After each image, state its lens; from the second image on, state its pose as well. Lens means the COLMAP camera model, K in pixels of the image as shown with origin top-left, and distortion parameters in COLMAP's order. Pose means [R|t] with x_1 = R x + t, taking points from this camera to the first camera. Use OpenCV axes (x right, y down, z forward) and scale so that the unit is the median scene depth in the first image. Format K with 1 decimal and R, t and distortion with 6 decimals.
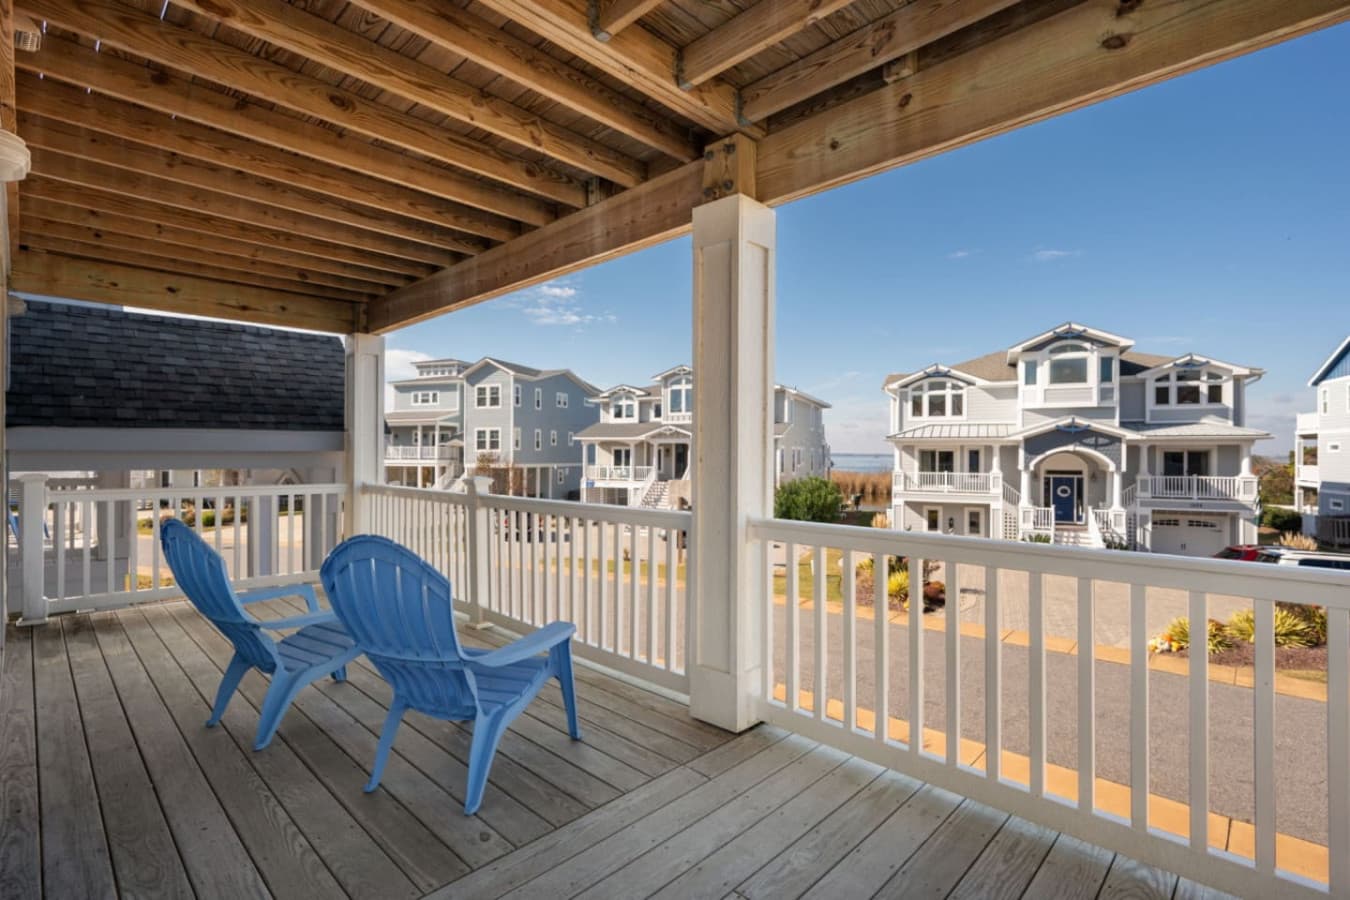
lens RADIAL K [[641.1, 0, 672.7], [0, 641.1, 454.4], [0, 0, 1]] dist [0.002573, -0.000146]
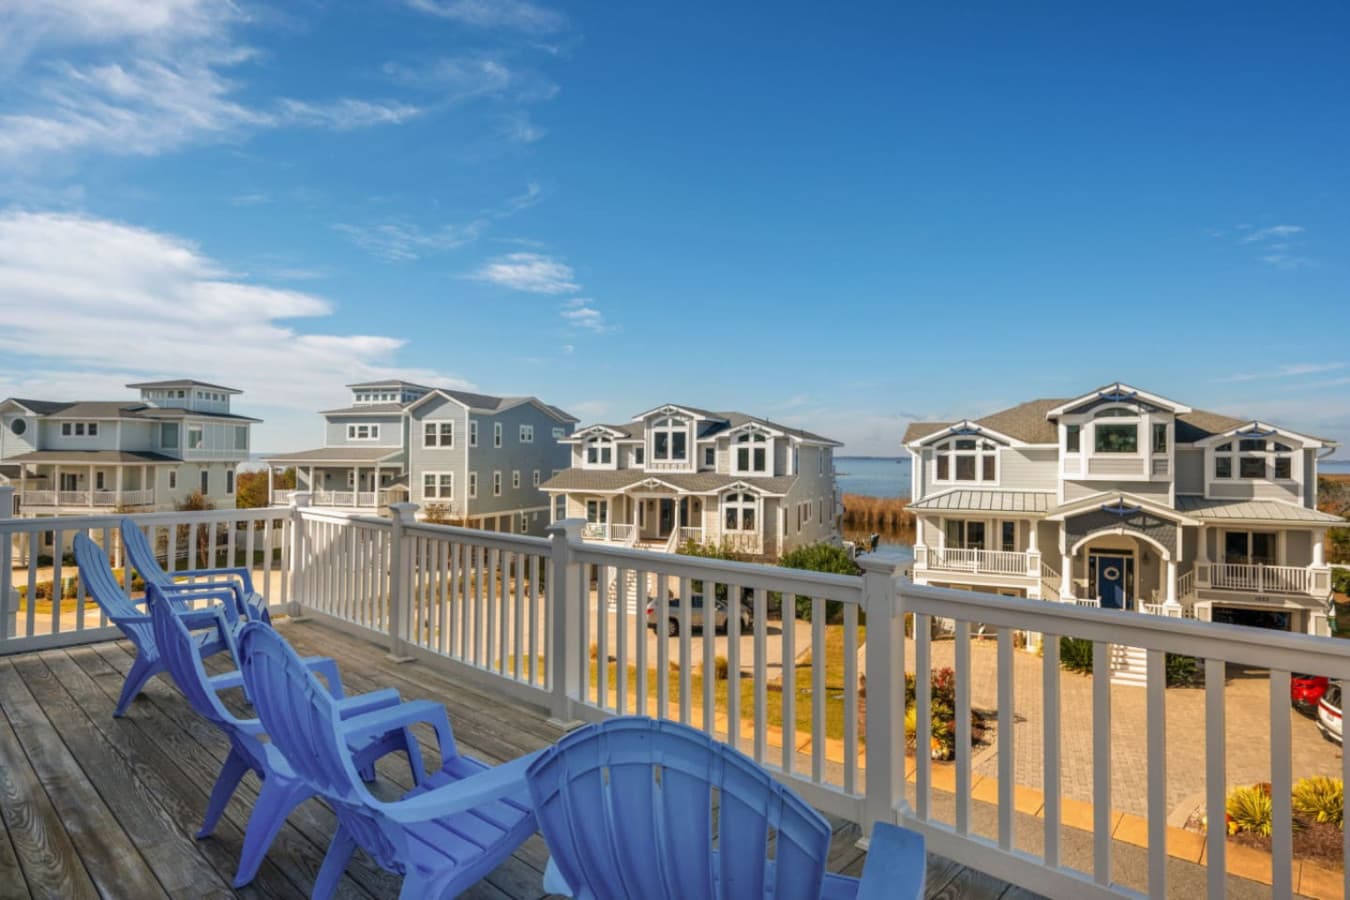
lens RADIAL K [[761.5, 0, 671.7], [0, 761.5, 449.6], [0, 0, 1]] dist [-0.002706, 0.002648]
pose [[0.999827, 0.003299, 0.018327, 0.000942], [-0.003112, 0.999943, -0.010222, -0.070684], [-0.018360, 0.010164, 0.999780, -0.007380]]
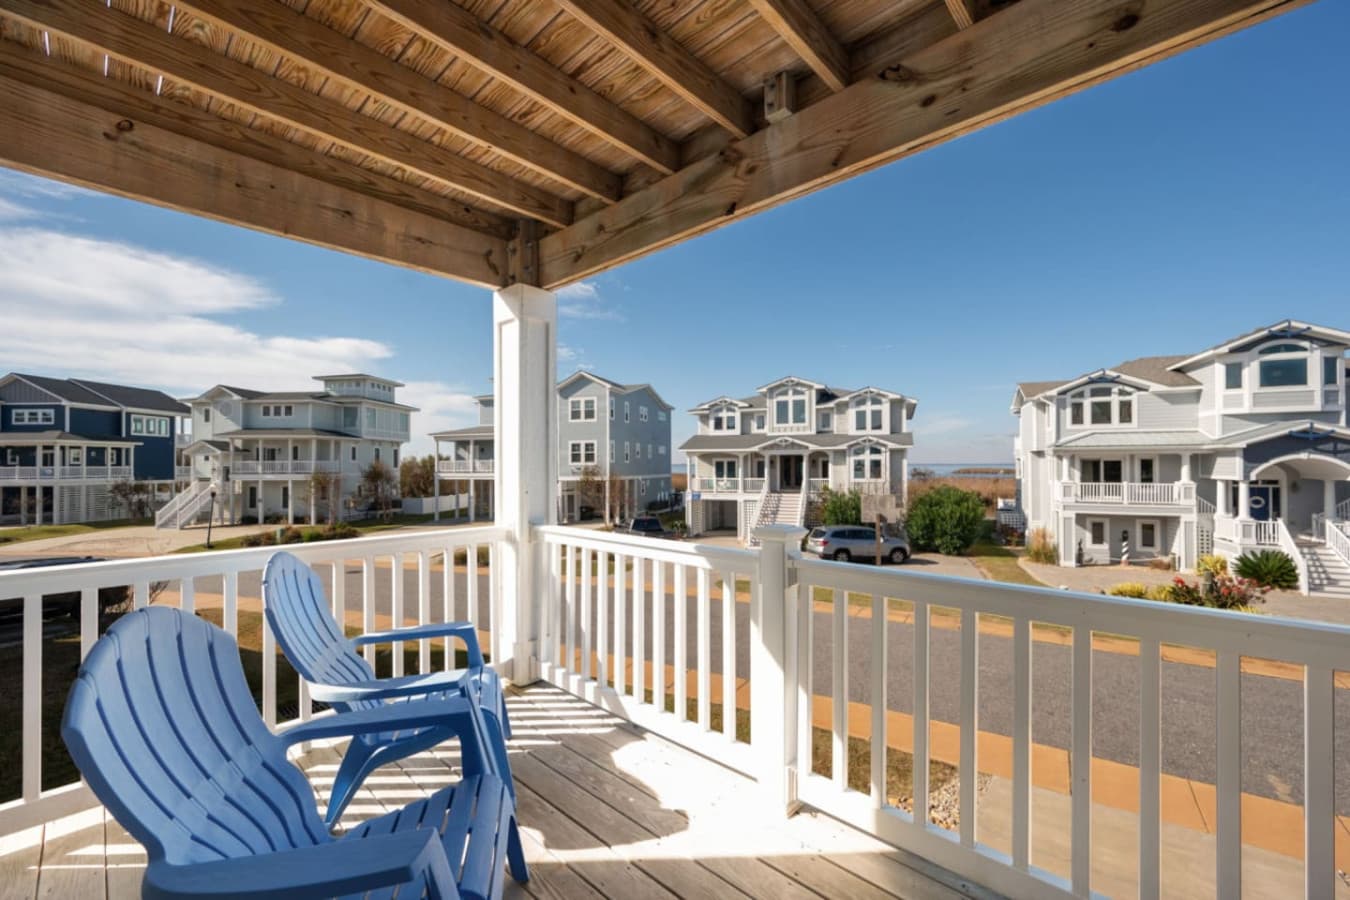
lens RADIAL K [[554.1, 0, 667.3], [0, 554.1, 461.0], [0, 0, 1]] dist [0.003336, 0.000052]
pose [[0.999782, -0.006026, 0.019968, -0.199188], [0.006236, 0.999926, -0.010447, 0.000227], [-0.019904, 0.010570, 0.999746, 0.148511]]
